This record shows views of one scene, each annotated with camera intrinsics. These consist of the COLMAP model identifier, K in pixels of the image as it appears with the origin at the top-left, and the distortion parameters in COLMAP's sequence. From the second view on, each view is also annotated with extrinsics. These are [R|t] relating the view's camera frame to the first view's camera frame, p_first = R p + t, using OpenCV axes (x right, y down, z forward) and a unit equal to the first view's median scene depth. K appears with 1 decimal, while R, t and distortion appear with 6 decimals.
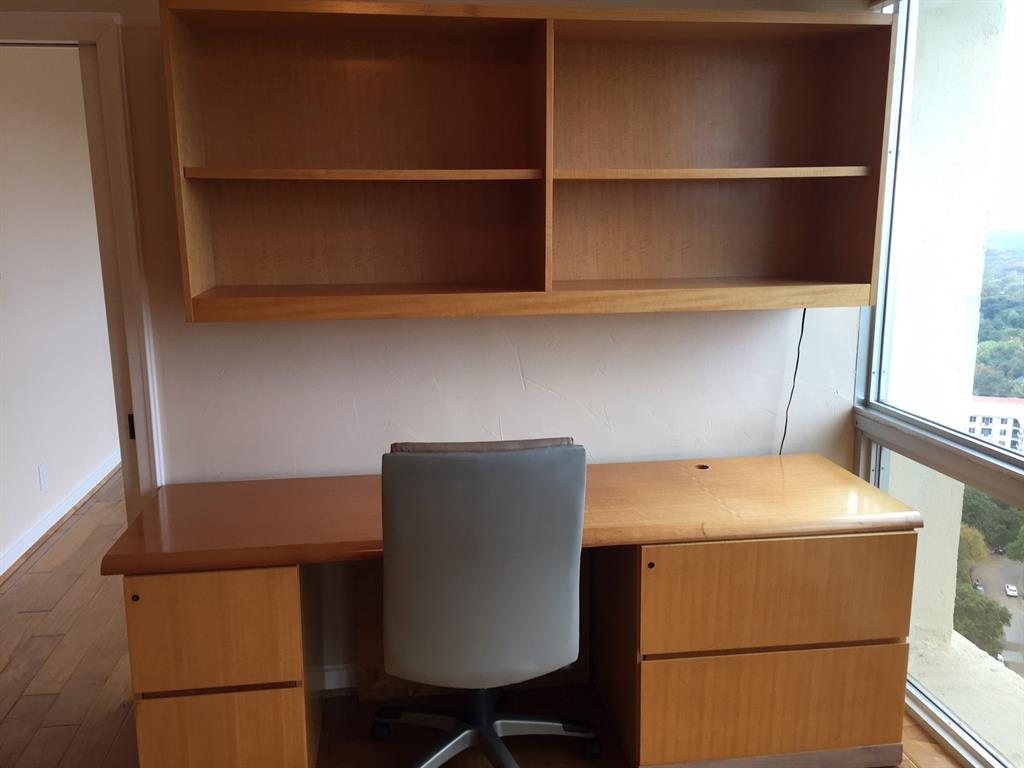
lens RADIAL K [[864.4, 0, 512.9], [0, 864.4, 389.0], [0, 0, 1]] dist [0.080635, 0.003248]
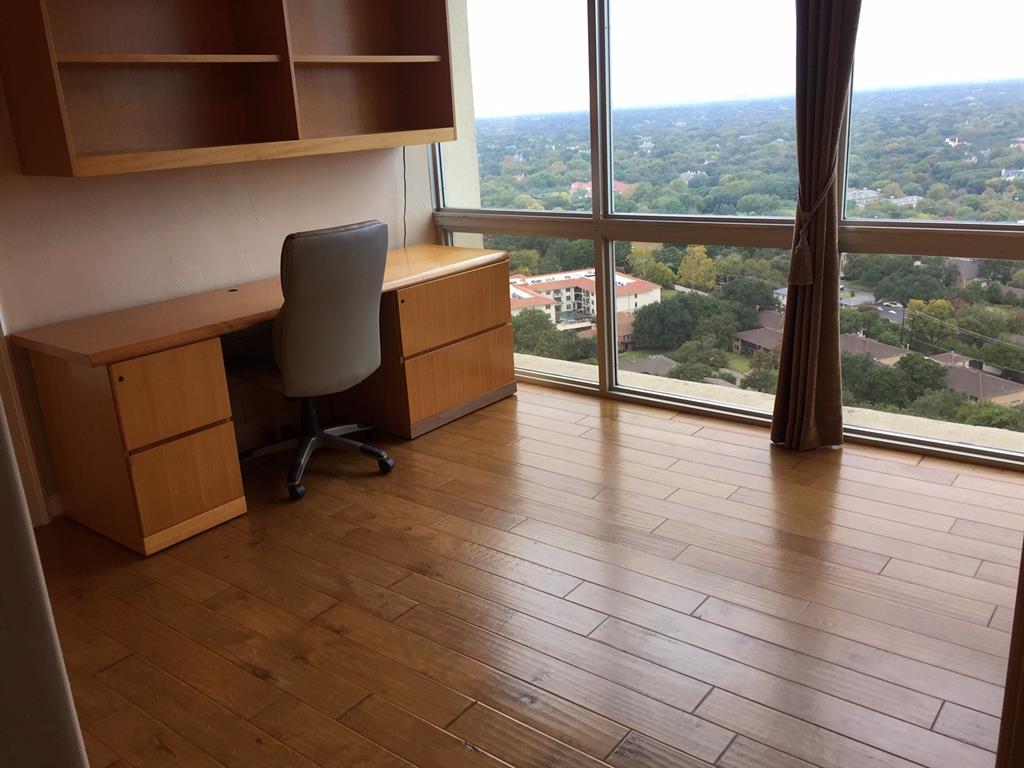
lens RADIAL K [[876.7, 0, 509.9], [0, 876.7, 388.1], [0, 0, 1]] dist [0.082830, -0.111710]
pose [[0.729281, -0.244820, 0.638915, -0.777207], [0.183042, 0.969567, 0.162589, 0.121424], [-0.659276, -0.001624, 0.751899, -0.390998]]
